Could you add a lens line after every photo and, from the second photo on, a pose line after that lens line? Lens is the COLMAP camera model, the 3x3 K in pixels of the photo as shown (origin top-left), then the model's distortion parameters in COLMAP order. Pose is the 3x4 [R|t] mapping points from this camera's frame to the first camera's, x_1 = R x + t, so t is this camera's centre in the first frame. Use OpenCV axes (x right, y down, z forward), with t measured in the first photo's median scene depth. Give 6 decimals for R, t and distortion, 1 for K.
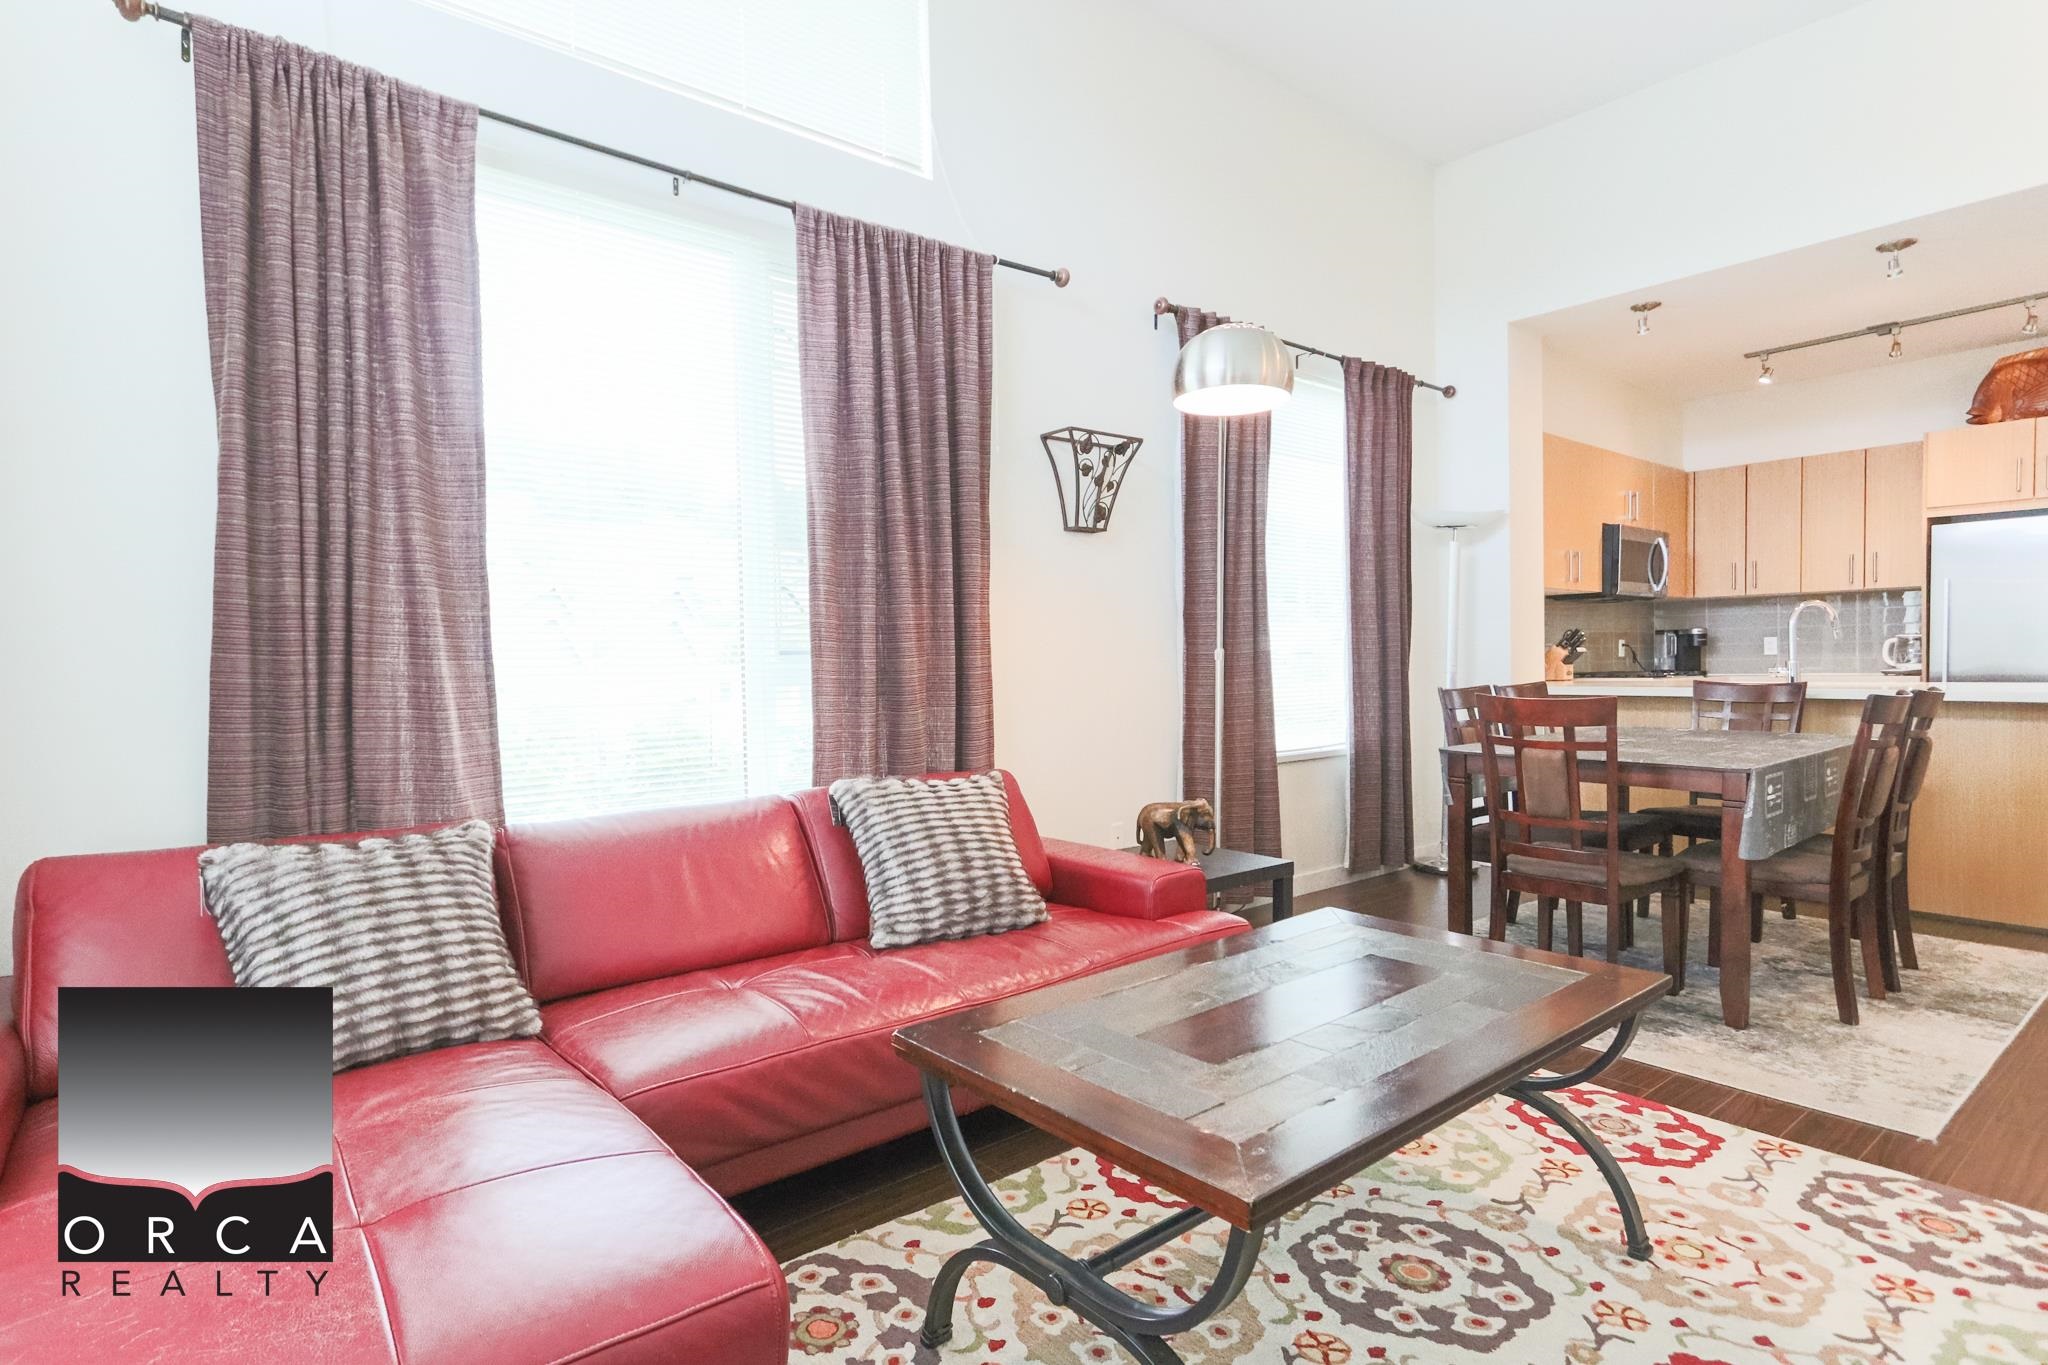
lens RADIAL K [[1049.4, 0, 1003.7], [0, 1049.4, 689.3], [0, 0, 1]] dist [0.011544, 0.000308]
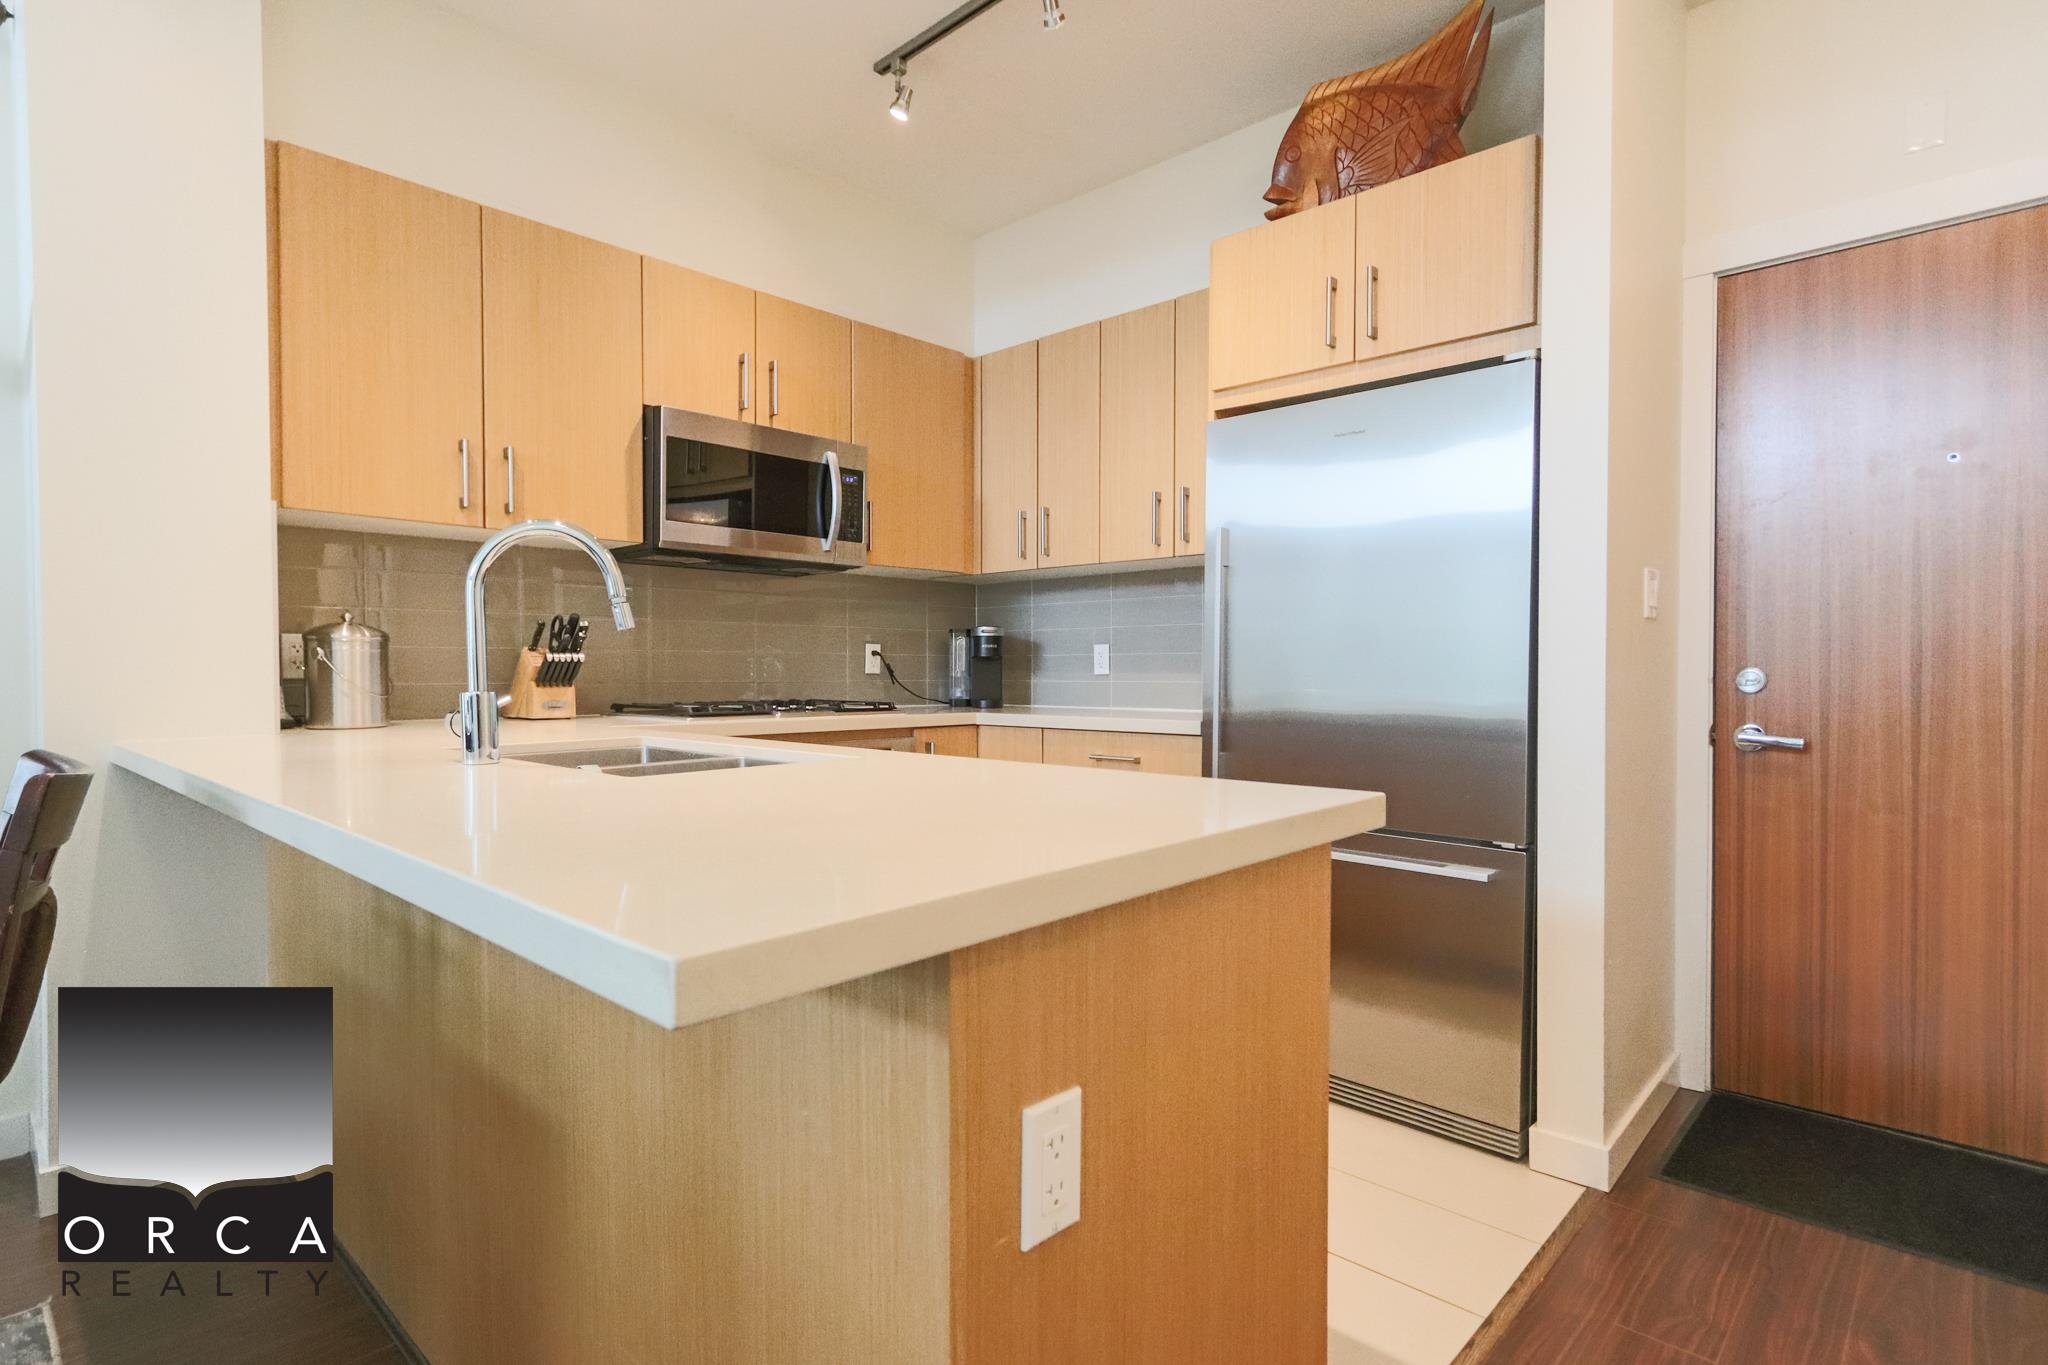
lens RADIAL K [[1030.5, 0, 1002.2], [0, 1030.5, 688.9], [0, 0, 1]] dist [0.007188, 0.000627]
pose [[0.992357, 0.013203, 0.122695, 0.852224], [-0.012212, 0.999887, -0.008820, -0.026705], [-0.122797, 0.007254, 0.992405, 0.622980]]
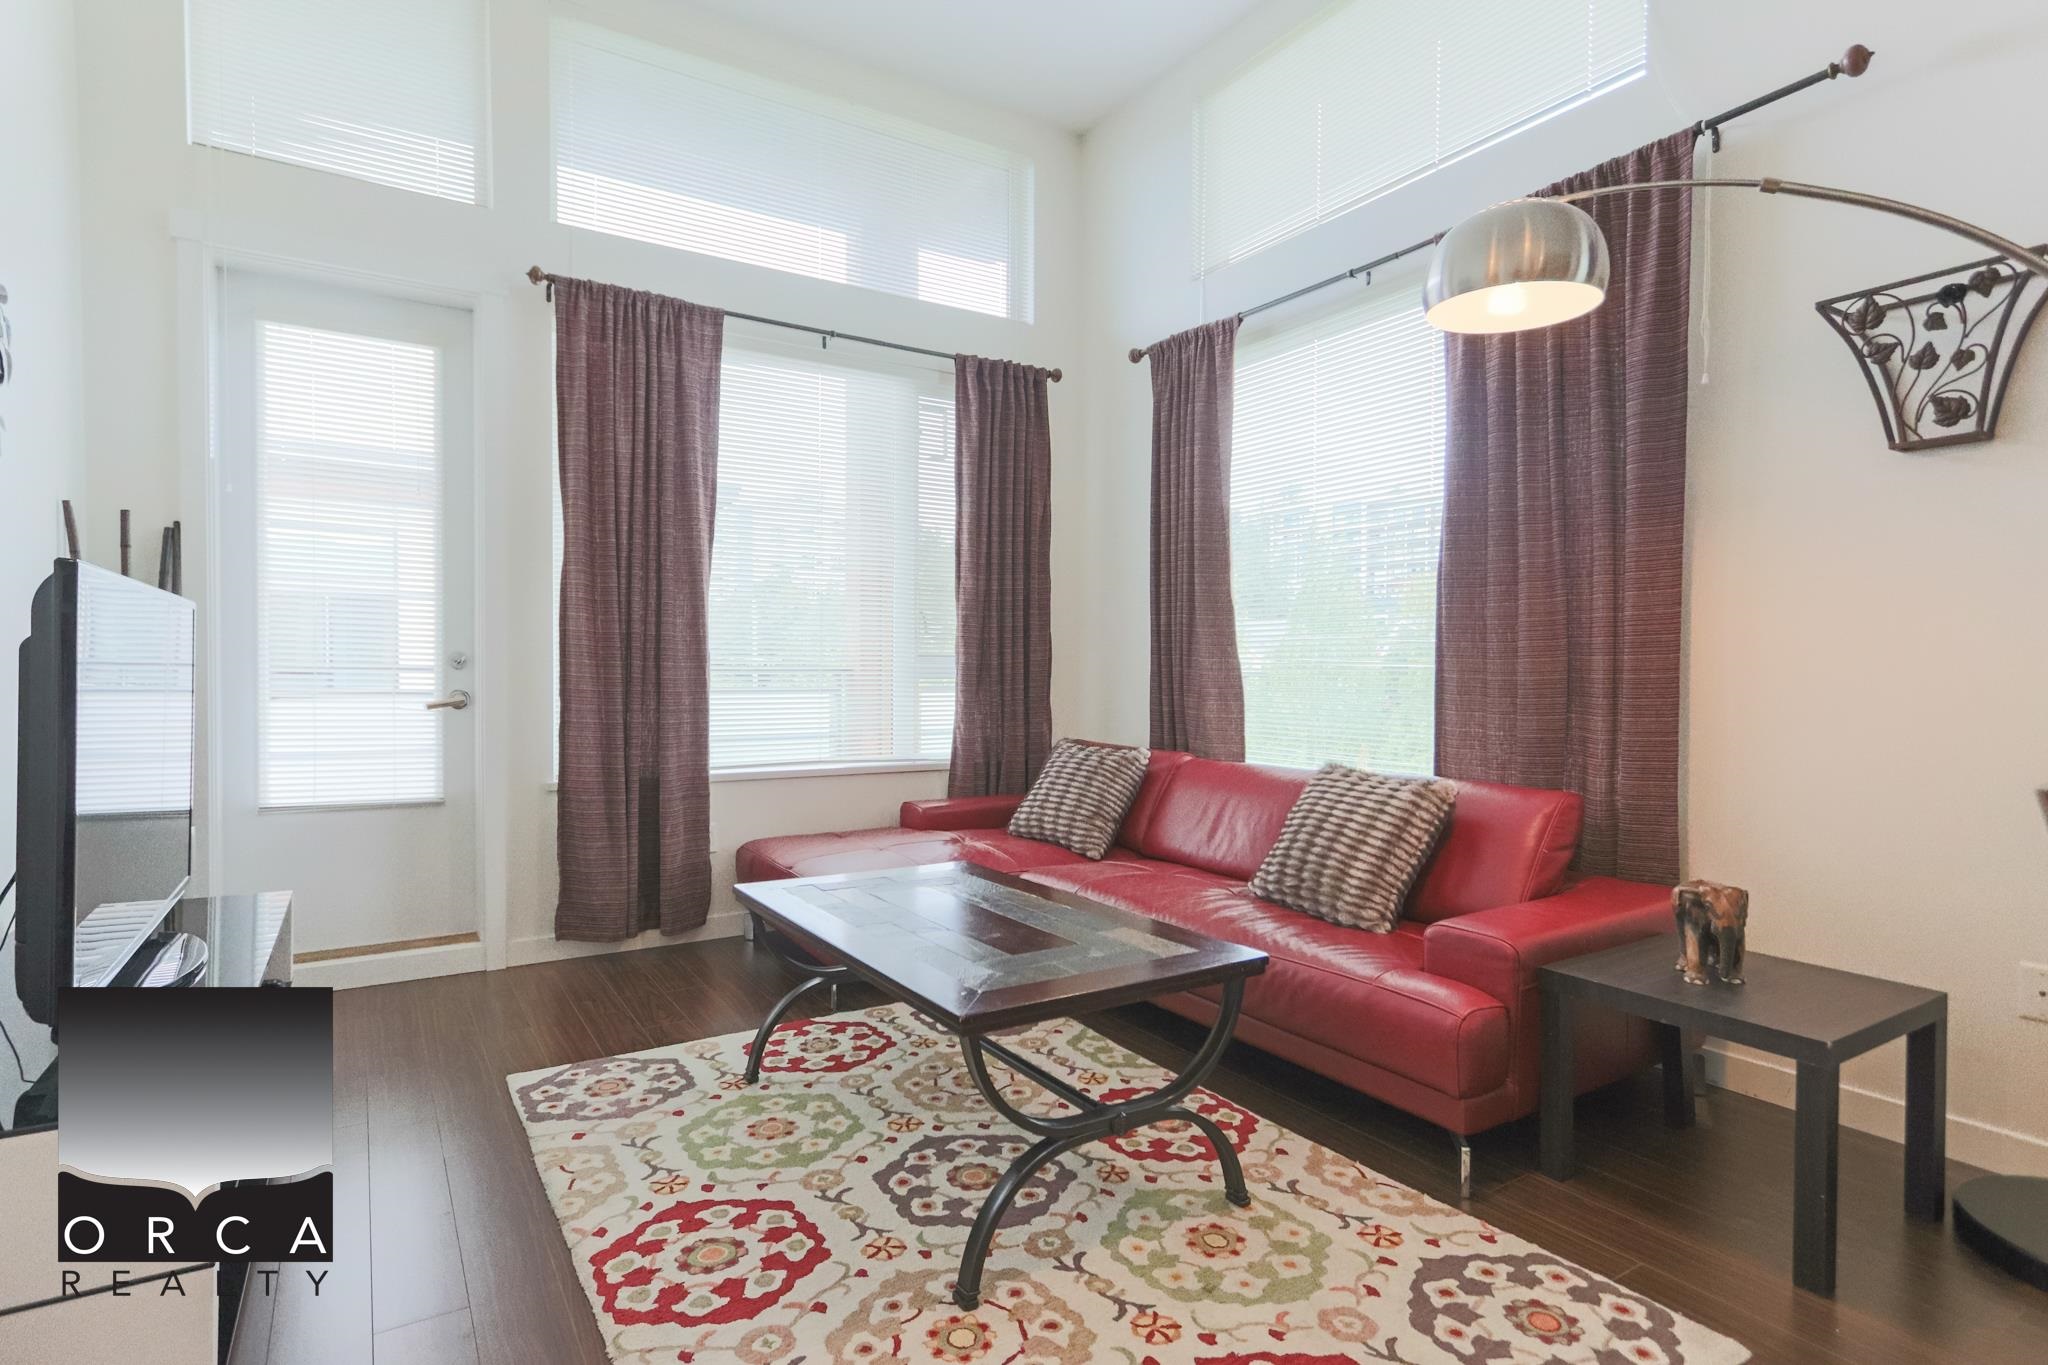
lens RADIAL K [[1038.6, 0, 997.0], [0, 1038.6, 689.0], [0, 0, 1]] dist [0.010648, 0.000441]
pose [[-0.133884, 0.035662, -0.990355, 0.584481], [-0.027773, 0.998825, 0.039722, -0.017462], [0.990608, 0.032823, -0.132736, 0.443682]]
